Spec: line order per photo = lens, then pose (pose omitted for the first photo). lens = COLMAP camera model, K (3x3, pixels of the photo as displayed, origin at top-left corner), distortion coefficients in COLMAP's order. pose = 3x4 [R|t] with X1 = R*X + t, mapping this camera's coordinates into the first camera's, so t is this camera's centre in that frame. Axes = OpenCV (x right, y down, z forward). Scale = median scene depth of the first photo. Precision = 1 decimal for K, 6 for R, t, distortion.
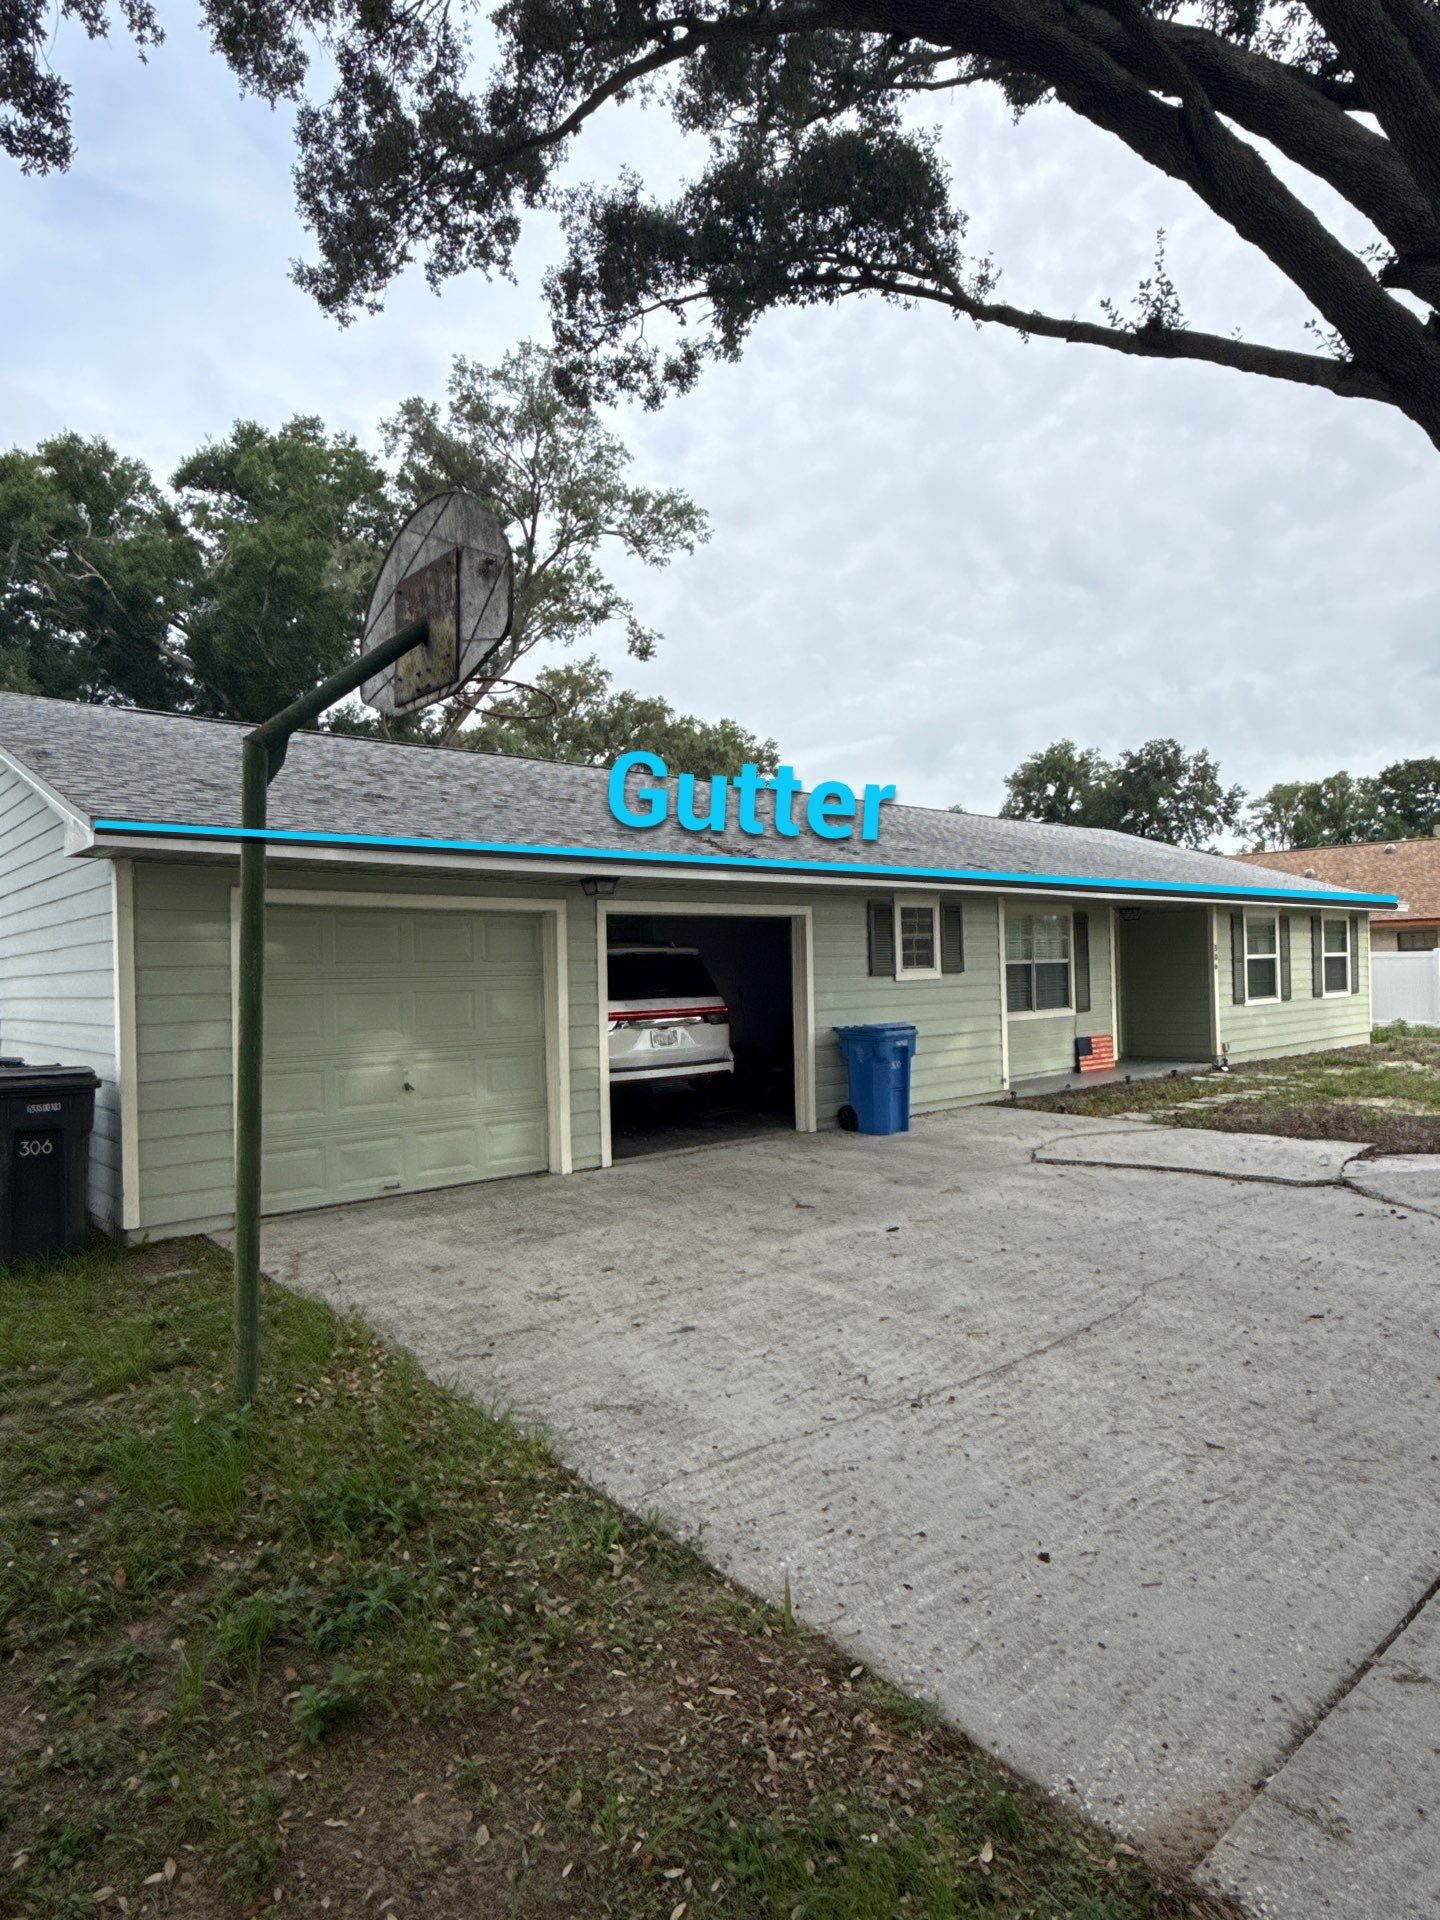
lens RADIAL K [[1090.7, 0, 690.8], [0, 1090.7, 965.9], [0, 0, 1]] dist [-0.000921, -0.001654]
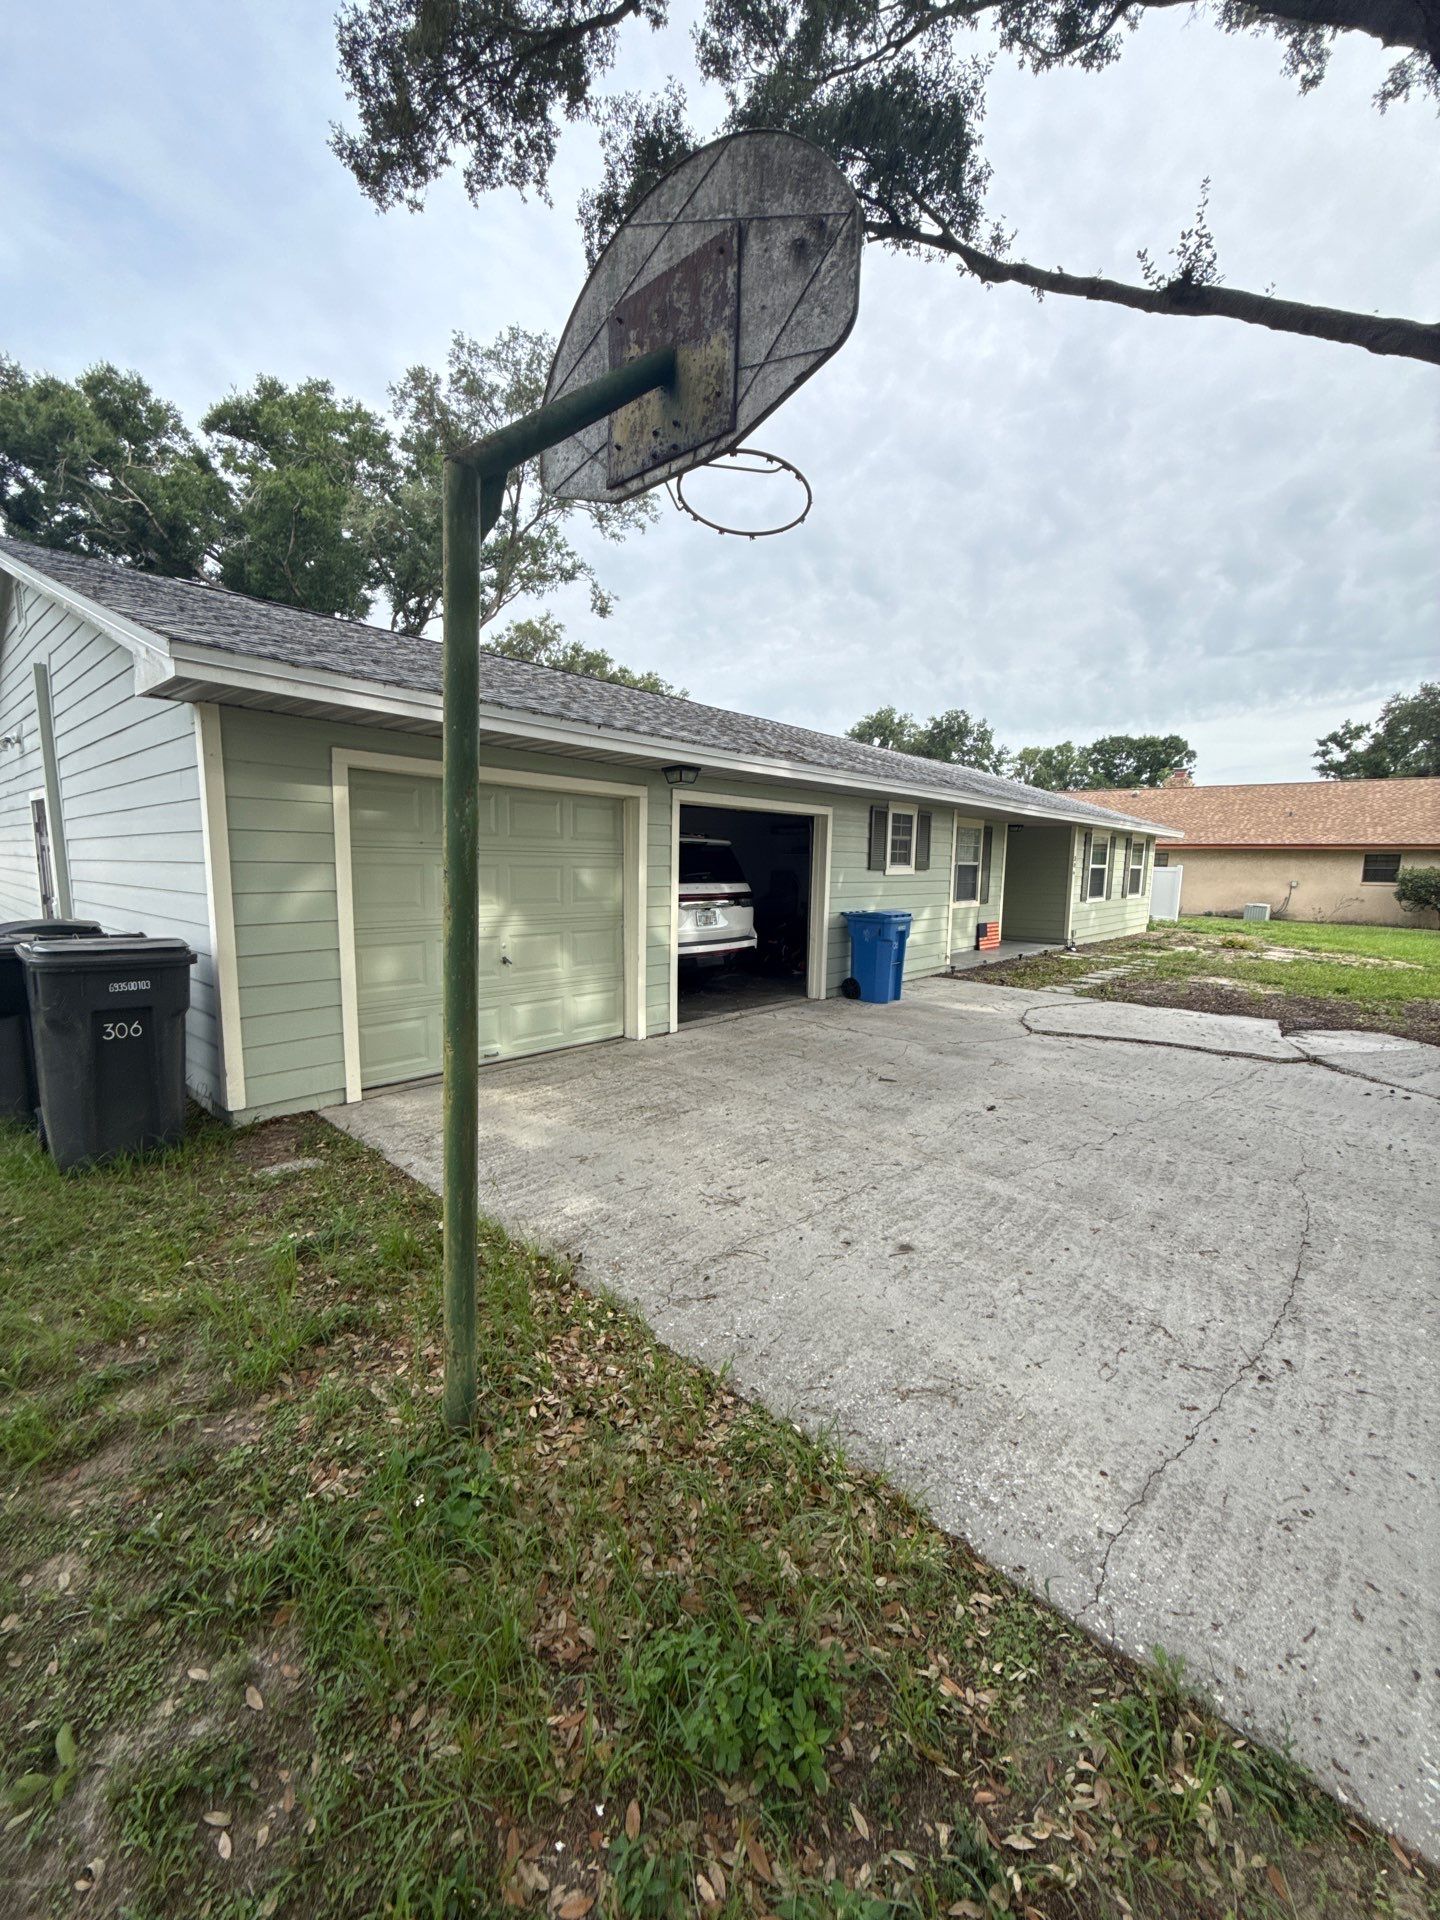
lens RADIAL K [[749.5, 0, 701.2], [0, 749.5, 965.8], [0, 0, 1]] dist [-0.000342, 0.000699]
pose [[0.991409, 0.023170, 0.128727, -0.113456], [-0.041171, 0.989437, 0.138992, 0.006068], [-0.124147, -0.143098, 0.981891, 0.186197]]
